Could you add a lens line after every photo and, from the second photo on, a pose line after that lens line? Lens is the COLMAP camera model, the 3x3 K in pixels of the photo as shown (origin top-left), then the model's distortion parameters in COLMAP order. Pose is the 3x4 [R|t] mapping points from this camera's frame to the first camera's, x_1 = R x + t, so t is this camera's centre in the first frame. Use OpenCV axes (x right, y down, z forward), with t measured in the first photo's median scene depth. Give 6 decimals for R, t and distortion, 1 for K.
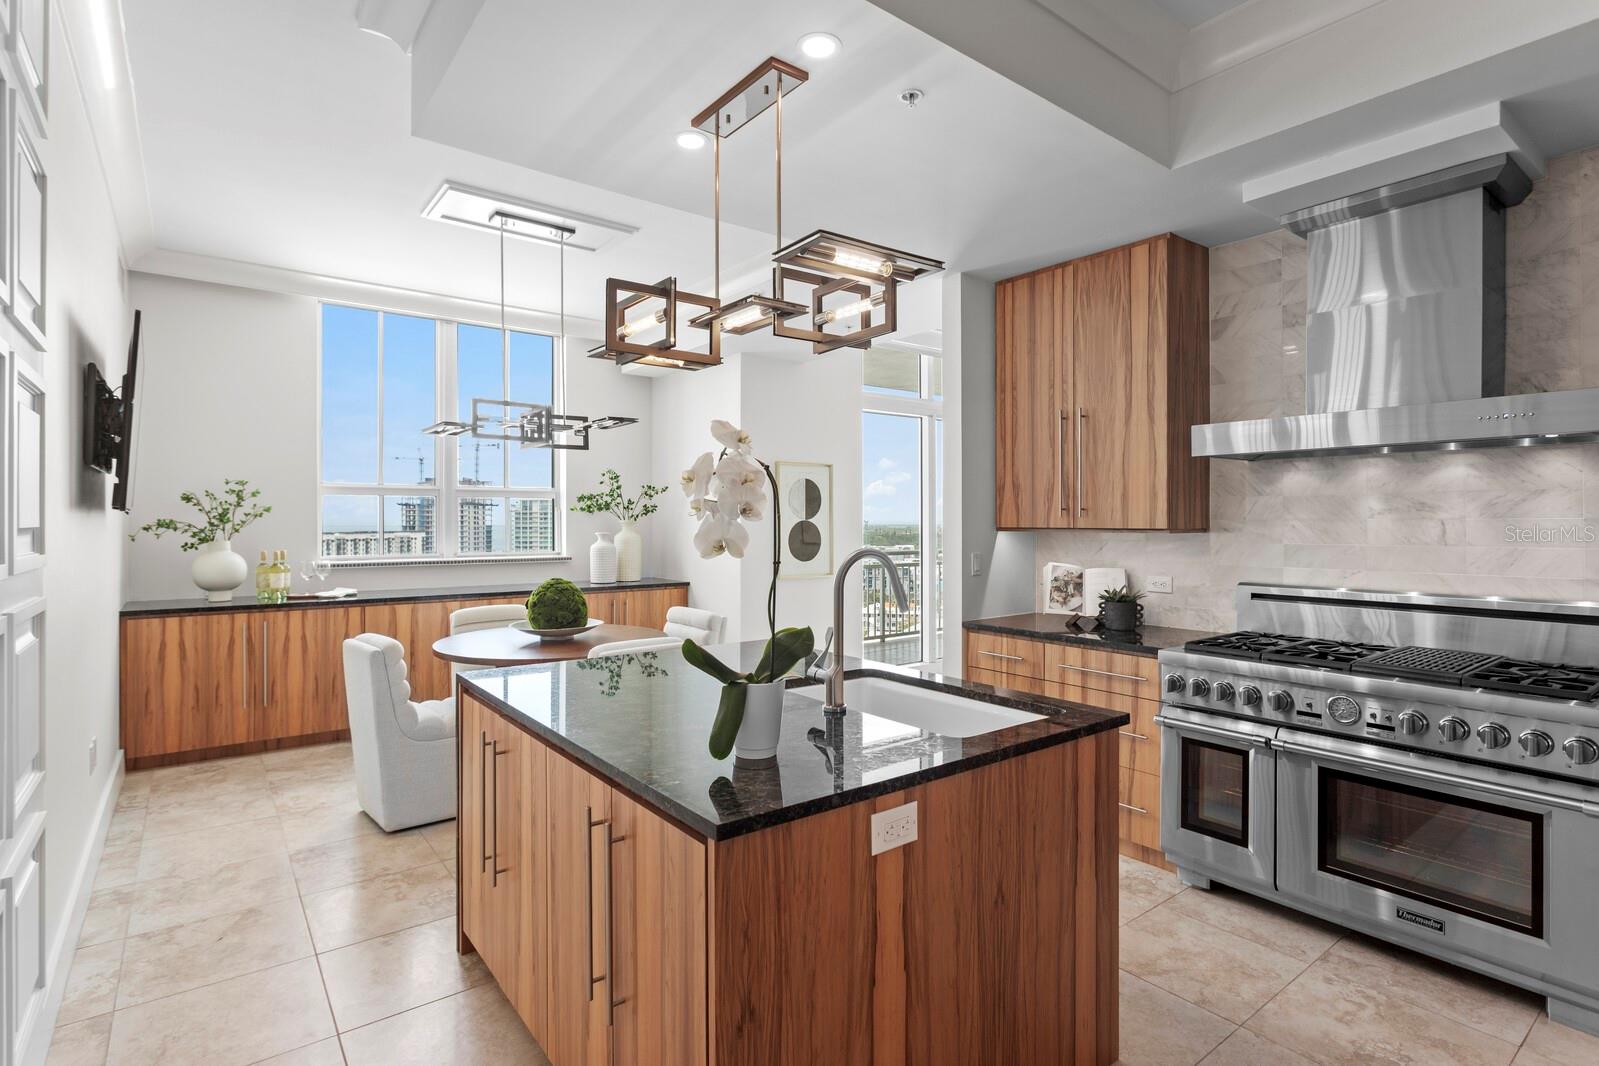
lens RADIAL K [[797.8, 0, 802.0], [0, 797.8, 519.5], [0, 0, 1]] dist [-0.002952, 0.001275]
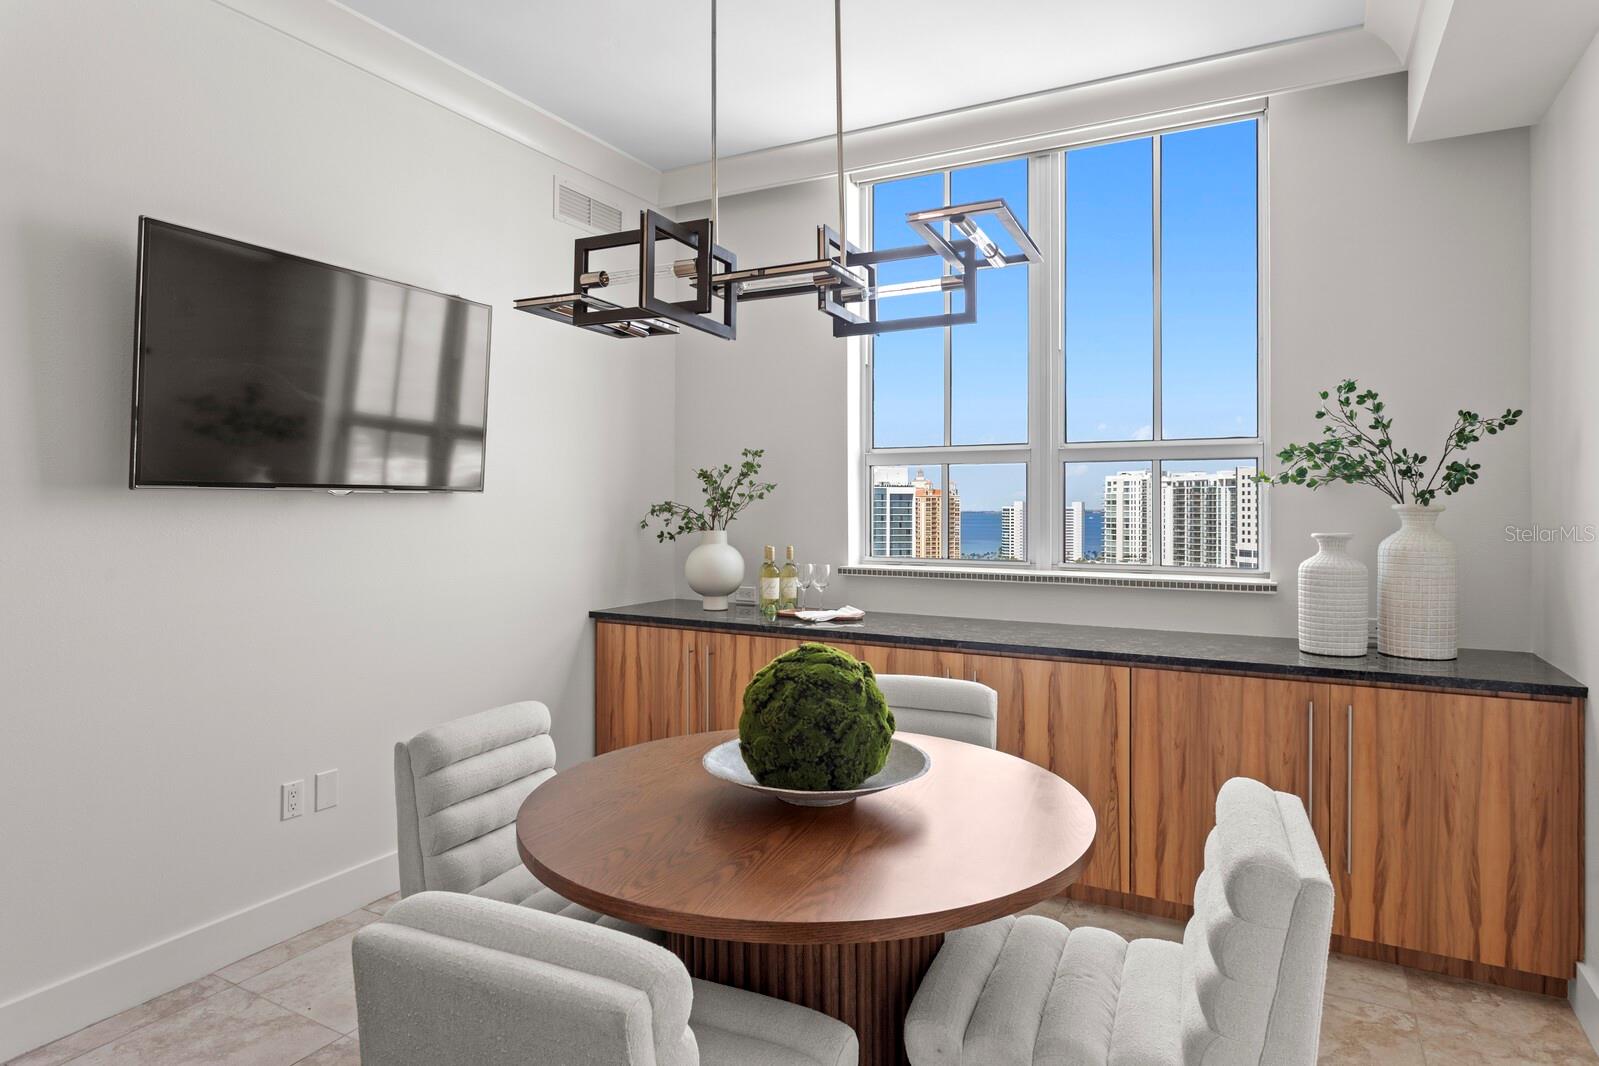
lens RADIAL K [[922.9, 0, 795.3], [0, 922.9, 500.1], [0, 0, 1]] dist [-0.001780, 0.001710]
pose [[0.402448, -0.003998, -0.915434, 0.130791], [-0.000453, 0.999989, -0.004566, 0.002425], [0.915443, 0.002252, 0.402442, 0.861013]]
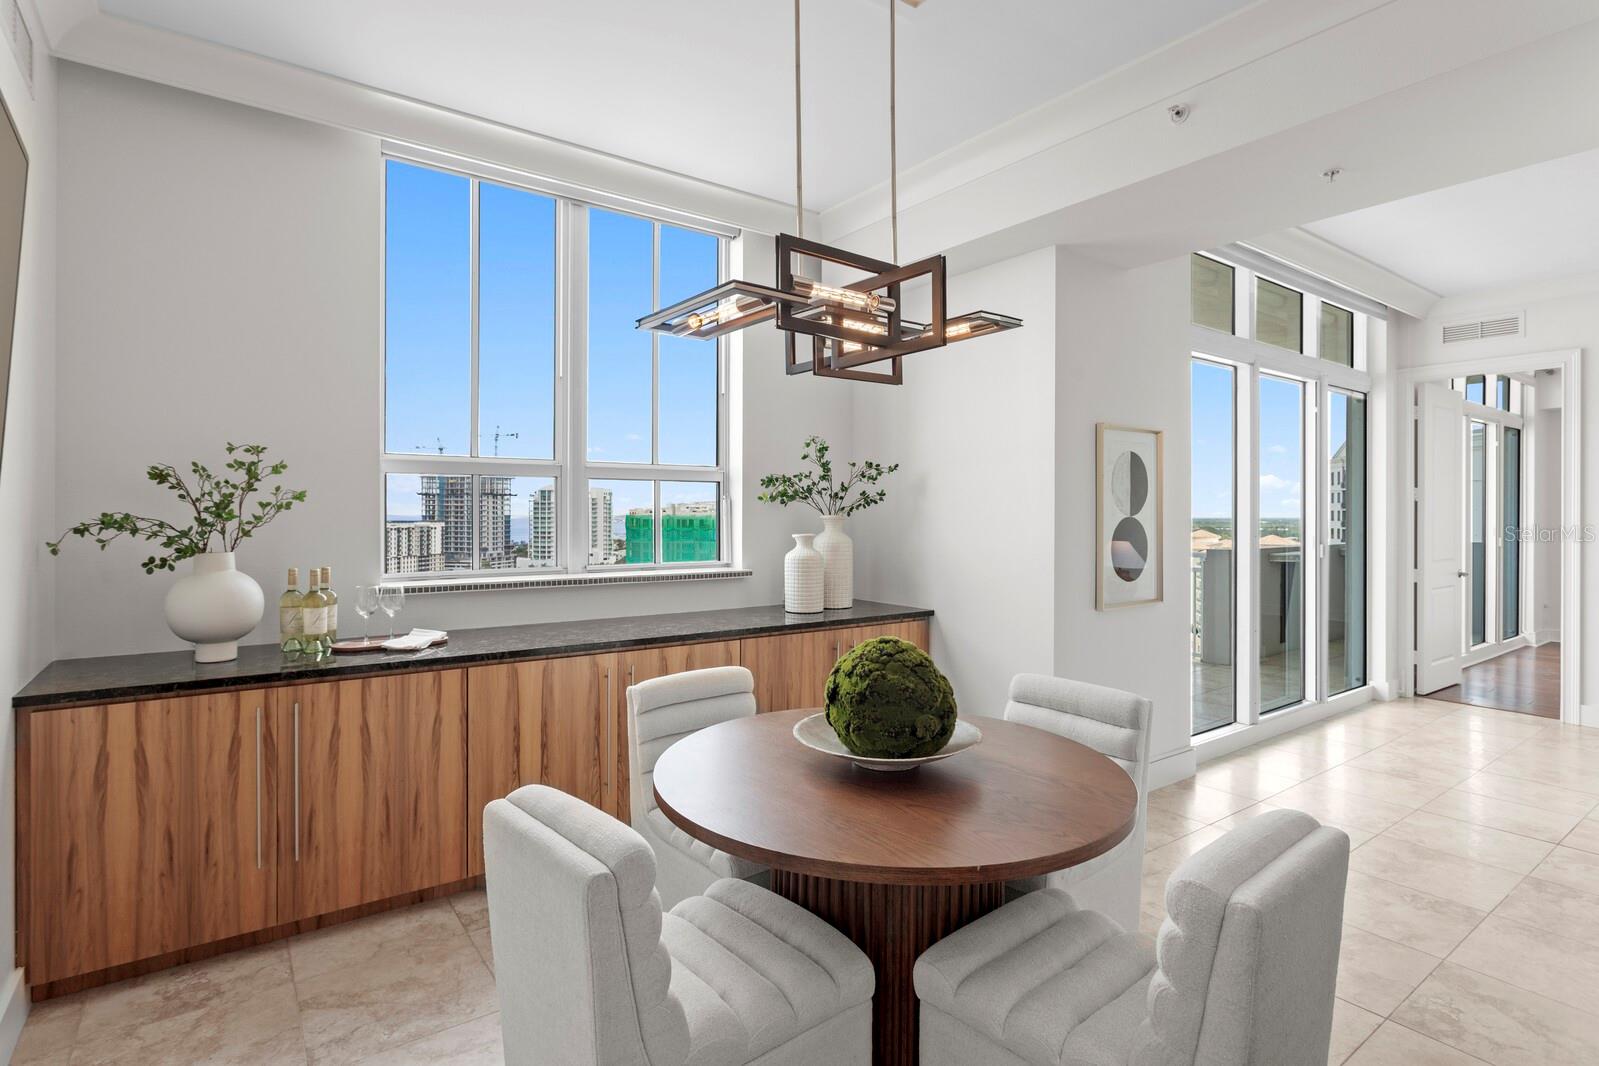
lens RADIAL K [[804.2, 0, 802.4], [0, 804.2, 514.2], [0, 0, 1]] dist [-0.017813, 0.007861]
pose [[0.999729, 0.003304, -0.023025, -0.371803], [-0.003209, 0.999986, 0.004154, -0.003915], [0.023038, -0.004079, 0.999726, 0.544986]]
